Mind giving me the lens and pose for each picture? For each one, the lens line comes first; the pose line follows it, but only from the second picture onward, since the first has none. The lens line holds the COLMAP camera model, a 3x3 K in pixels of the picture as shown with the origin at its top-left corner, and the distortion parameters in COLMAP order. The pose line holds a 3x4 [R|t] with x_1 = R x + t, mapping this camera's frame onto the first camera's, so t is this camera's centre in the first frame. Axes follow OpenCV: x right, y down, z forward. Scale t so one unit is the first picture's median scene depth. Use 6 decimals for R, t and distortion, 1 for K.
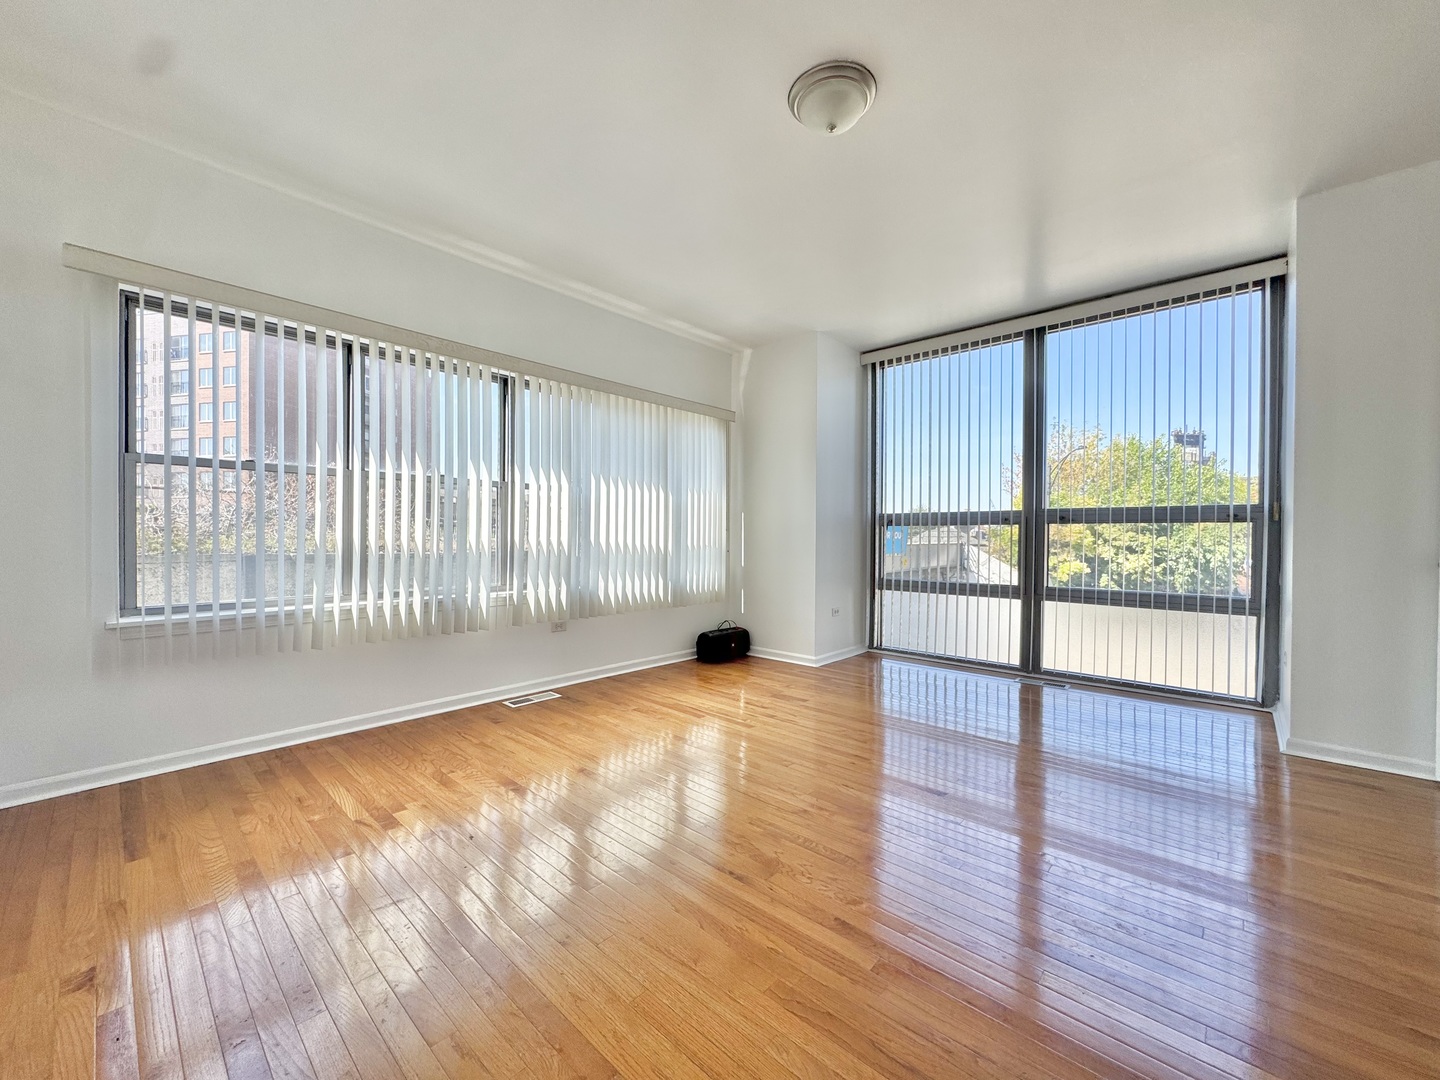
lens RADIAL K [[576.4, 0, 718.7], [0, 576.4, 541.9], [0, 0, 1]] dist [-0.001350, 0.000467]
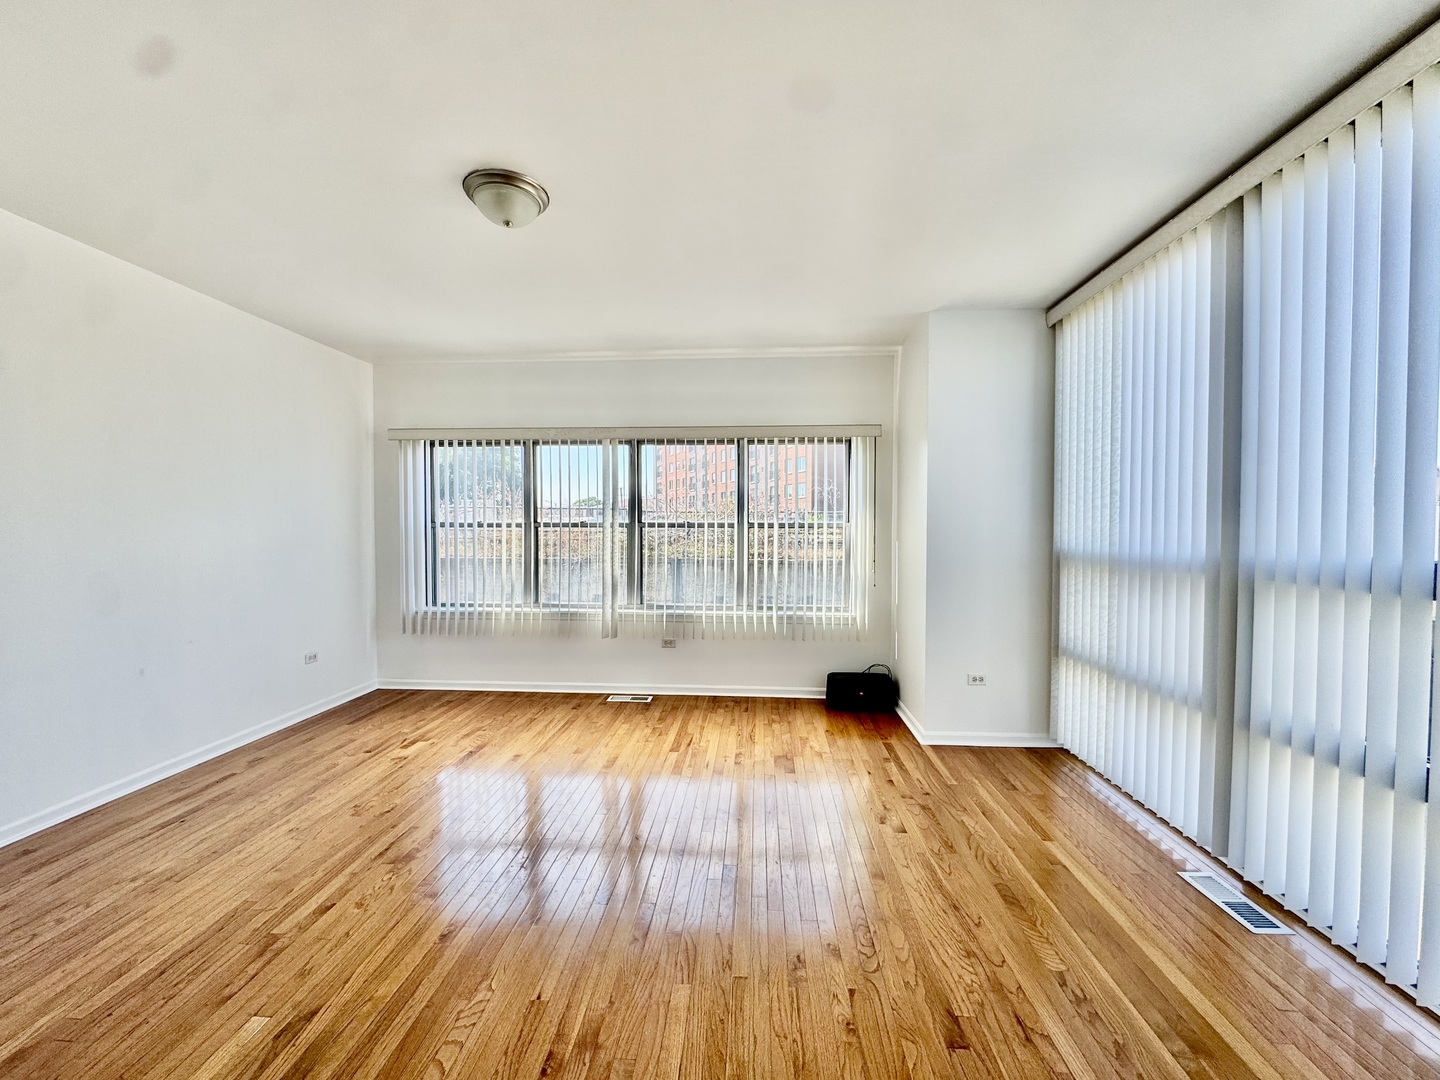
lens RADIAL K [[578.6, 0, 713.6], [0, 578.6, 542.0], [0, 0, 1]] dist [-0.000898, -0.000037]
pose [[0.617278, 0.015520, -0.786592, 0.794385], [-0.004544, 0.999859, 0.016162, -0.089803], [0.786732, -0.006403, 0.617261, 0.386101]]
